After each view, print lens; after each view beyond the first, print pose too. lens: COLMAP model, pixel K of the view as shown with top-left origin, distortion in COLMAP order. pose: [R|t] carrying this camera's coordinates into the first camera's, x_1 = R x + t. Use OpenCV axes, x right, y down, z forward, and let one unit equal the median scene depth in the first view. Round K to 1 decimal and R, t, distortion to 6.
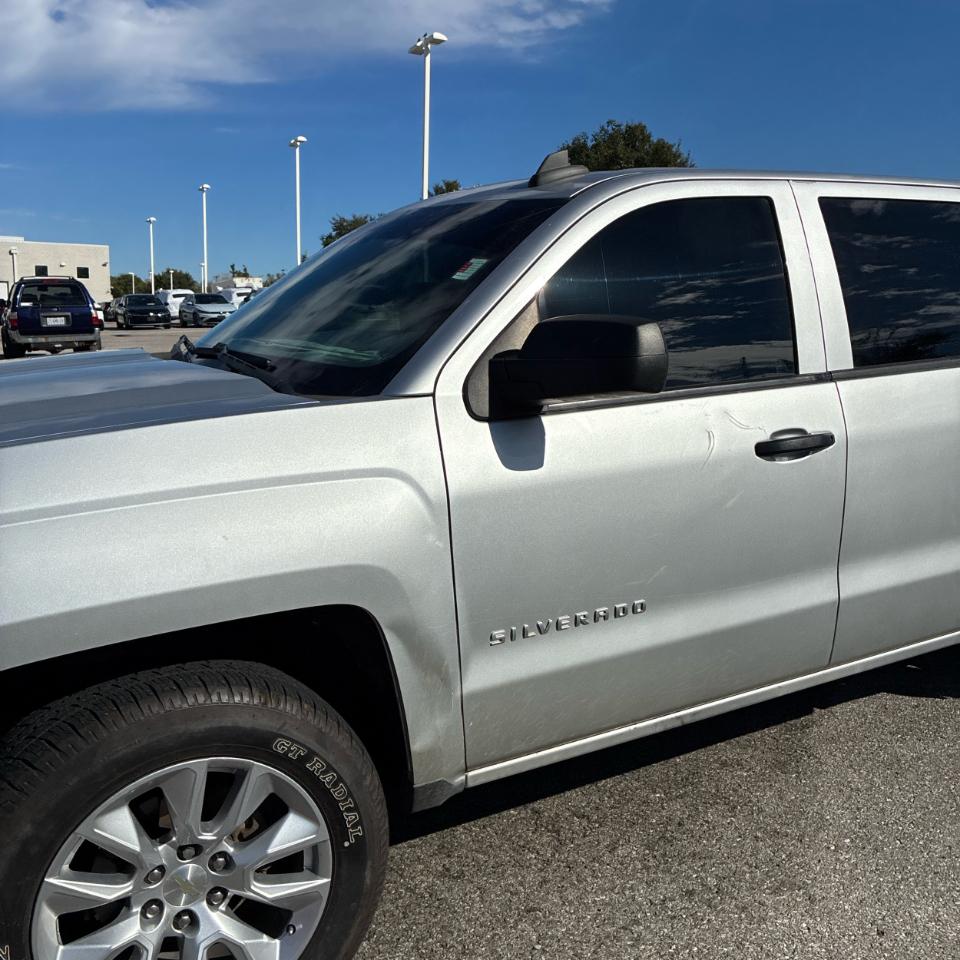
lens RADIAL K [[991.6, 0, 479.6], [0, 991.6, 454.6], [0, 0, 1]] dist [0.027966, -0.020484]
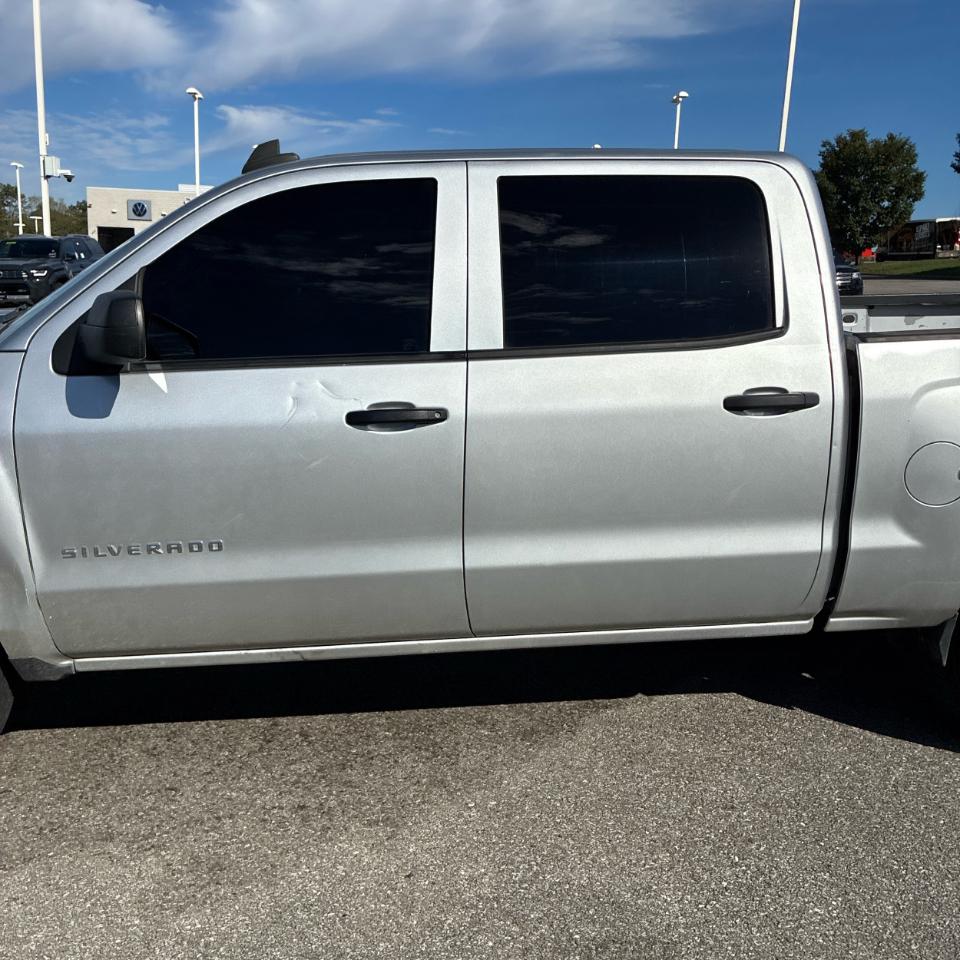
lens RADIAL K [[988.8, 0, 486.2], [0, 988.8, 476.1], [0, 0, 1]] dist [0.023409, 0.016389]
pose [[0.919792, 0.092718, -0.381296, 0.779613], [-0.069182, 0.994780, 0.075011, -0.031801], [0.386260, -0.042616, 0.921405, 0.053221]]
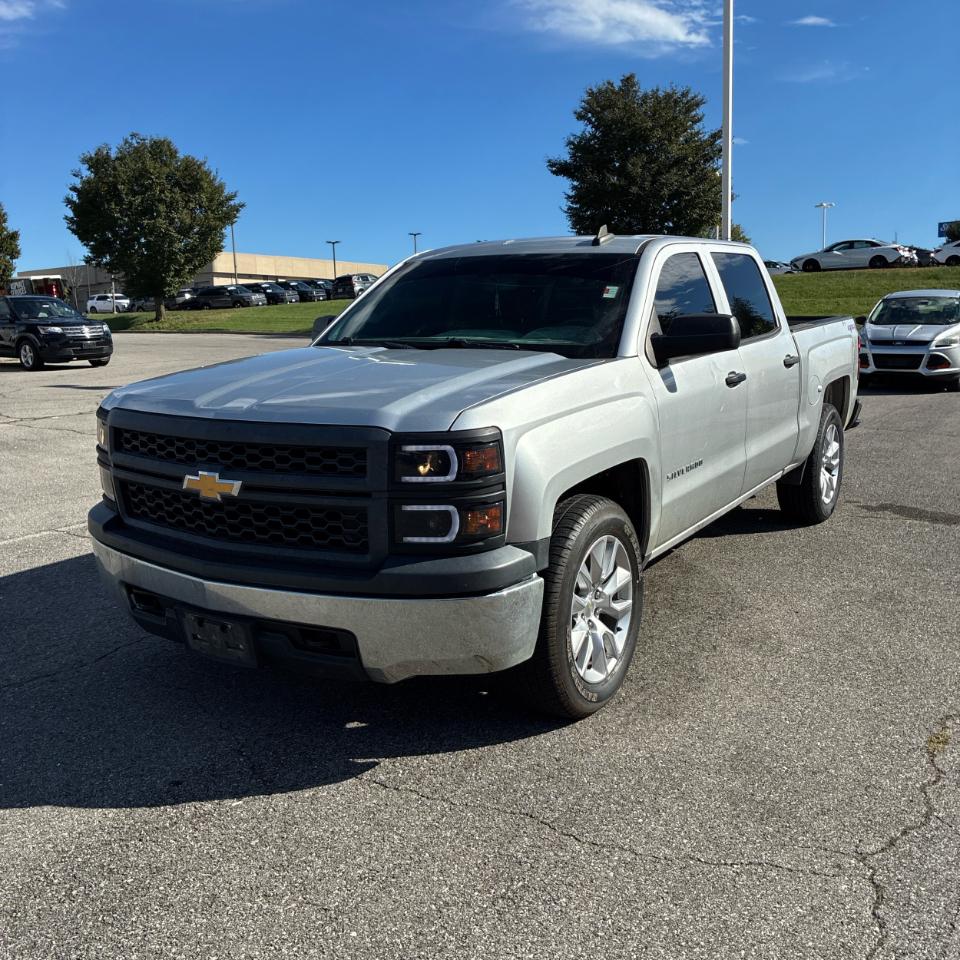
lens RADIAL K [[1121.6, 0, 429.7], [0, 1121.6, 481.4], [0, 0, 1]] dist [0.015061, -0.010969]
pose [[0.868046, -0.092677, 0.487758, -1.222249], [0.097195, 0.995135, 0.016107, 0.089904], [-0.486878, 0.033426, 0.872830, -0.594578]]
